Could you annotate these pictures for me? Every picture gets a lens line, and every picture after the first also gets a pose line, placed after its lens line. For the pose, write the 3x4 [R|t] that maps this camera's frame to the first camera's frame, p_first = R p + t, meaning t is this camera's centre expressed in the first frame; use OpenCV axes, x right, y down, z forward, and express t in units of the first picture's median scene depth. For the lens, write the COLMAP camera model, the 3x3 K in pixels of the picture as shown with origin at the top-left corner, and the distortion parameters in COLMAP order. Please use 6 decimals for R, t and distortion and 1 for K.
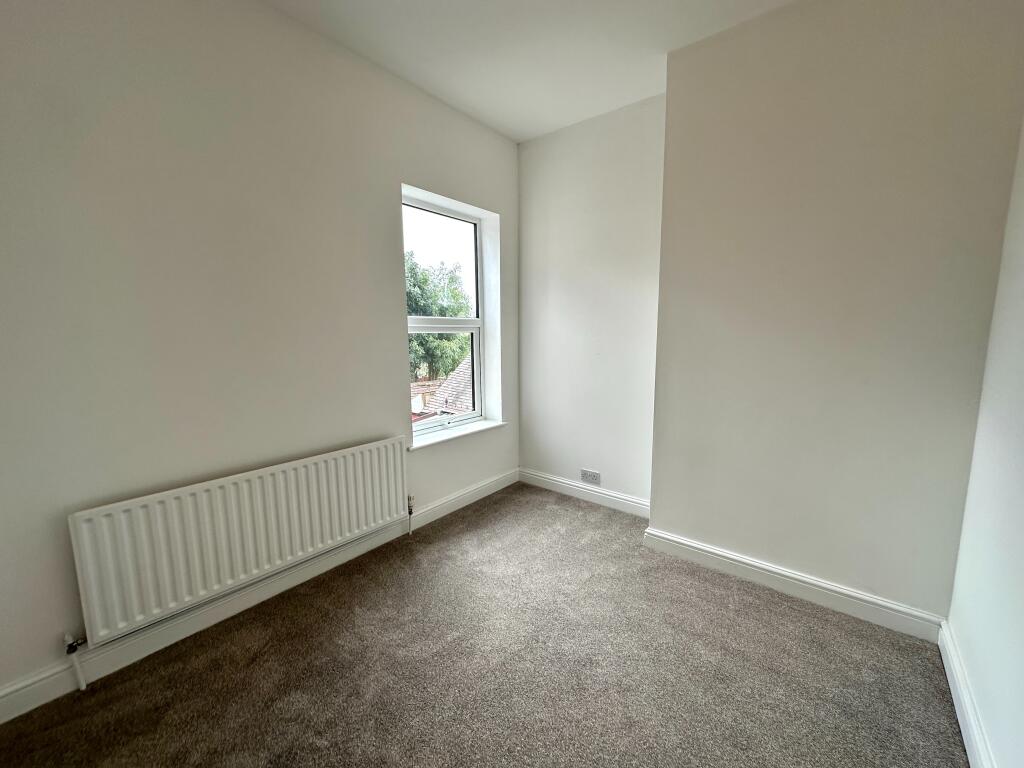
lens RADIAL K [[417.8, 0, 512.4], [0, 417.8, 382.0], [0, 0, 1]] dist [-0.004239, 0.000326]
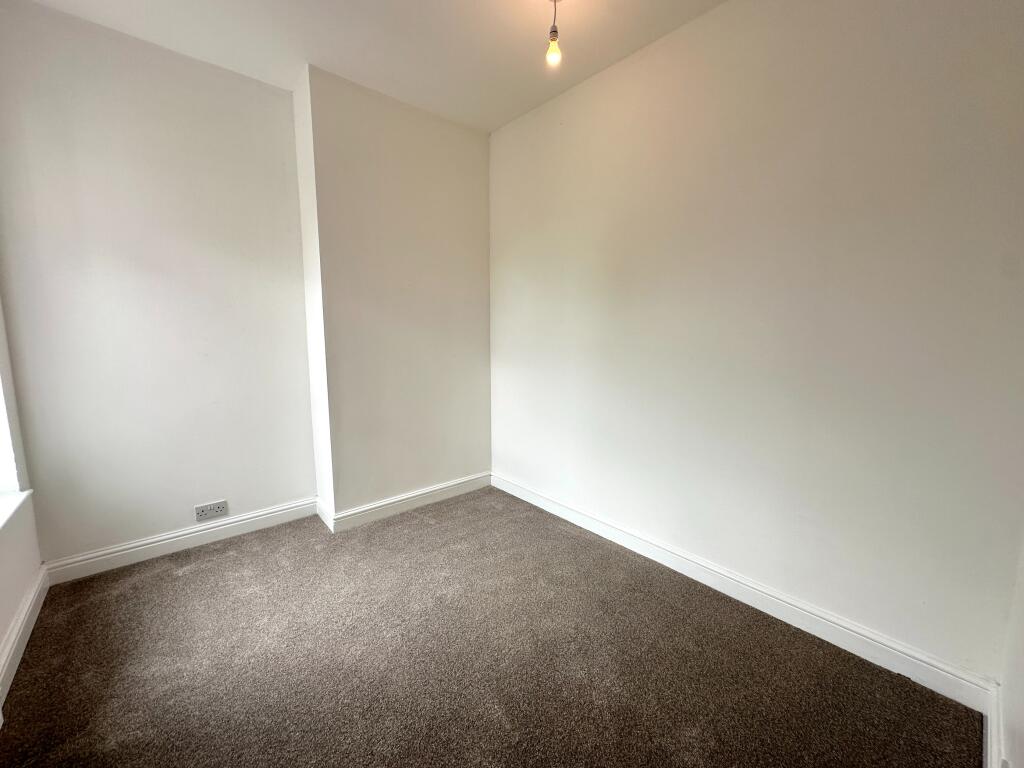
lens RADIAL K [[417.8, 0, 513.2], [0, 417.8, 386.4], [0, 0, 1]] dist [-0.004239, 0.000326]
pose [[0.146797, -0.119675, 0.981900, -0.559247], [0.125765, 0.986856, 0.101476, -0.017772], [-0.981139, 0.108592, 0.159919, 0.332673]]
